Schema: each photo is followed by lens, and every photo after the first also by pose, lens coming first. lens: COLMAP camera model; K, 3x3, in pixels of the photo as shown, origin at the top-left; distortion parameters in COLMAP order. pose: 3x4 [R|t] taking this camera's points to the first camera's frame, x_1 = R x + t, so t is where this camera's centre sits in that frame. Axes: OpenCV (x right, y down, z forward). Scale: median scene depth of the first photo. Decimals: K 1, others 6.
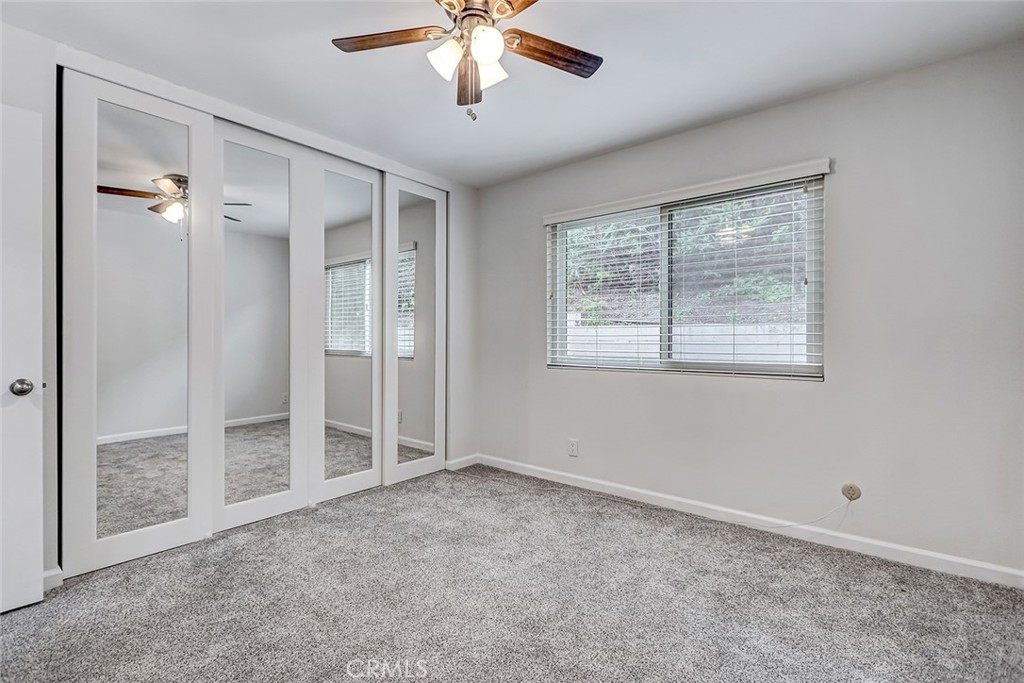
lens RADIAL K [[465.8, 0, 516.8], [0, 465.8, 337.7], [0, 0, 1]] dist [0.004345, -0.002157]
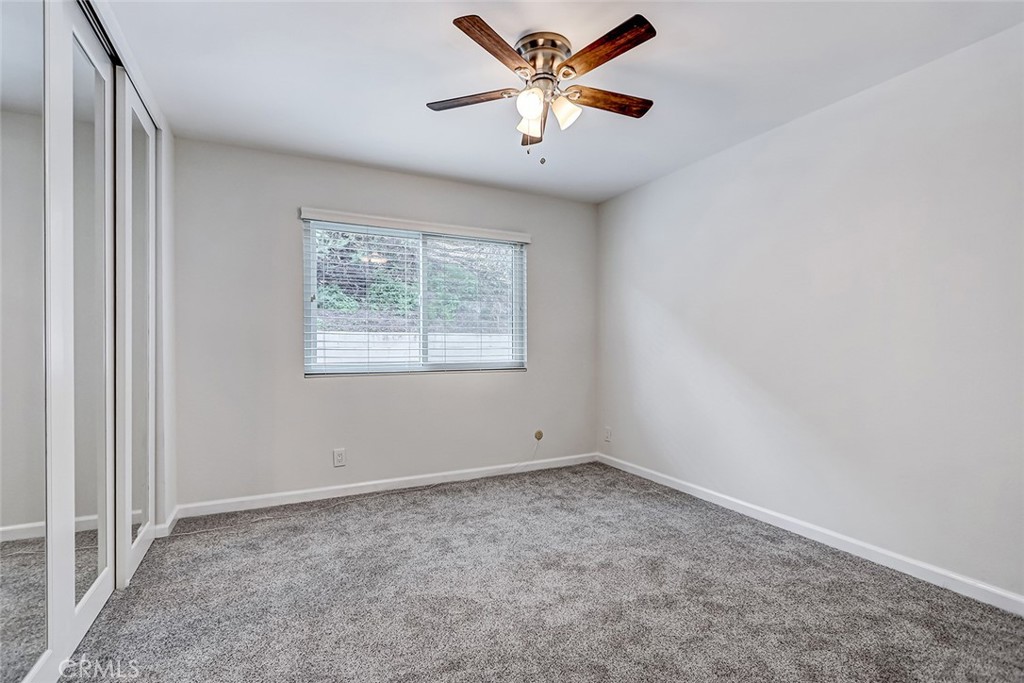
lens RADIAL K [[465.8, 0, 494.1], [0, 465.8, 344.4], [0, 0, 1]] dist [0.004345, -0.002157]
pose [[0.426777, -0.000898, 0.904356, -0.752939], [-0.001492, 0.999997, 0.001697, -0.001509], [-0.904356, -0.002073, 0.426775, 0.362109]]
